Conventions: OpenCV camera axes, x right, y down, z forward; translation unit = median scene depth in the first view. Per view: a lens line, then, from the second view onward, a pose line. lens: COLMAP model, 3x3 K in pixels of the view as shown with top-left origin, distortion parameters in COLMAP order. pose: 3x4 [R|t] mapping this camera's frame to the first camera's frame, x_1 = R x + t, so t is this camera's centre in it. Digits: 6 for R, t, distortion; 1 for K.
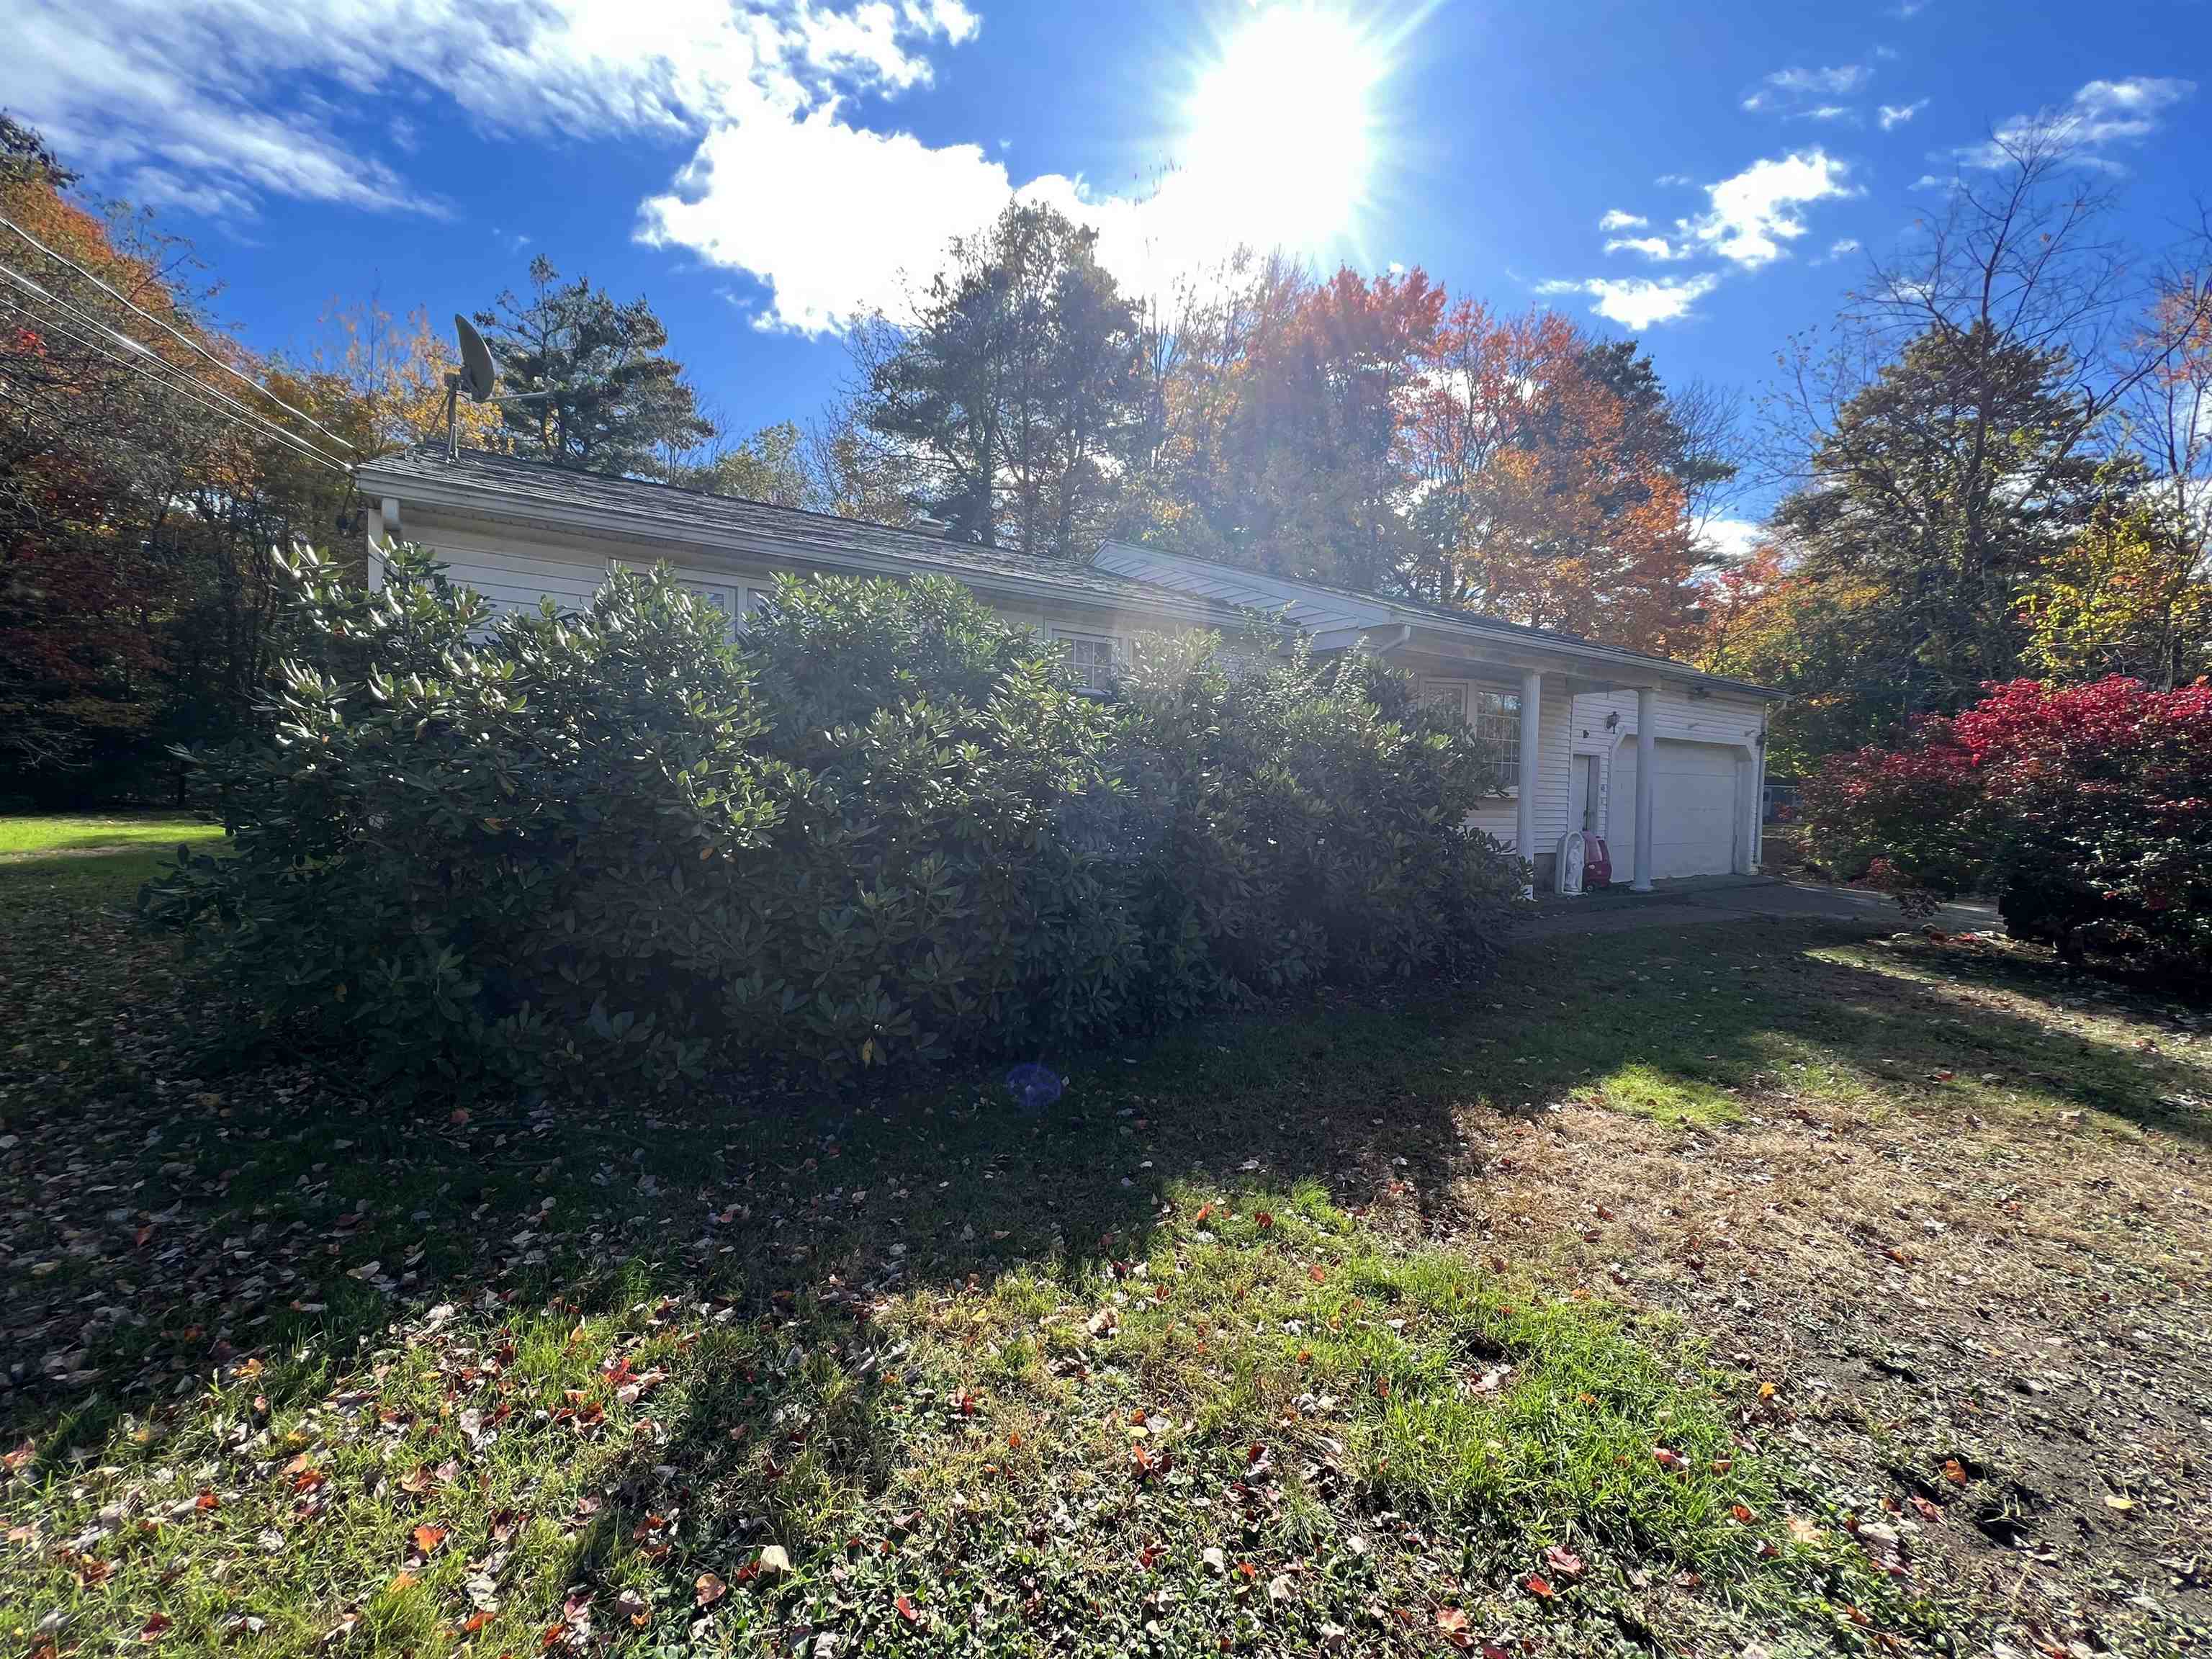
lens RADIAL K [[895.6, 0, 1109.9], [0, 895.6, 828.9], [0, 0, 1]] dist [-0.001376, -0.000229]
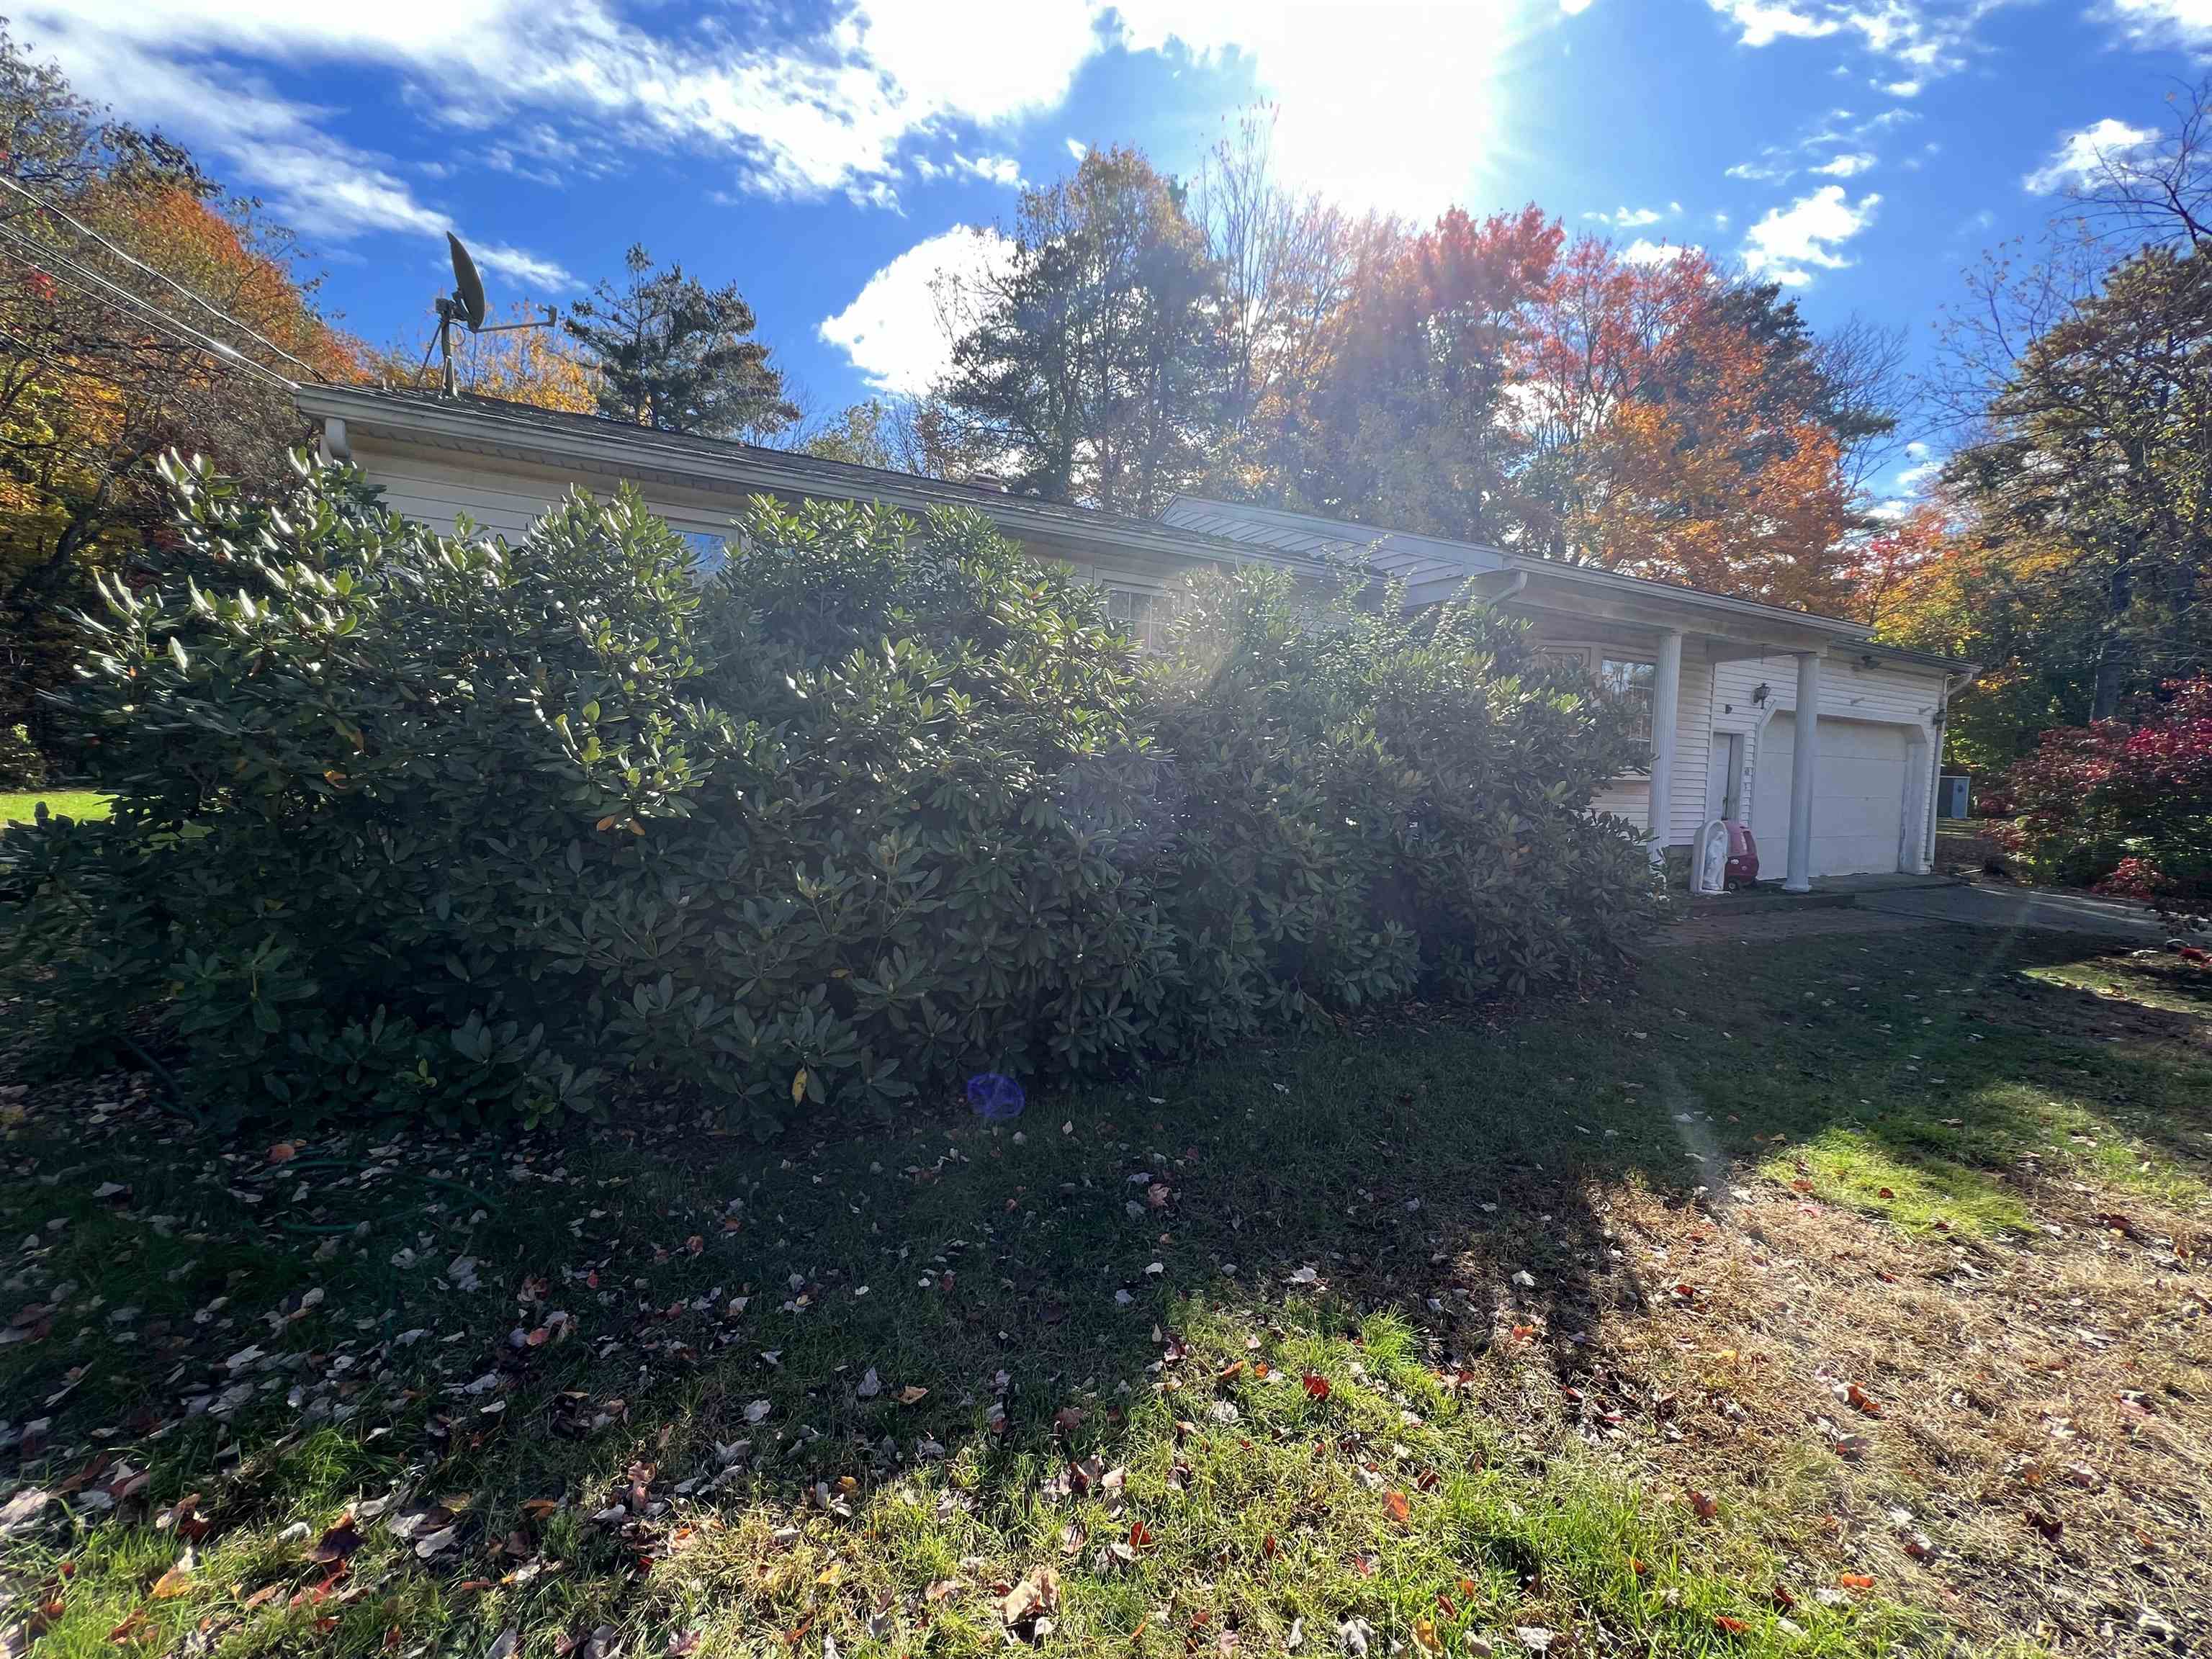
lens RADIAL K [[890.2, 0, 1111.2], [0, 890.2, 824.7], [0, 0, 1]] dist [-0.000863, -0.000550]
pose [[0.995353, 0.013821, -0.095296, 0.045669], [-0.012817, 0.999856, 0.011134, 0.010569], [0.095436, -0.009861, 0.995387, 0.197965]]
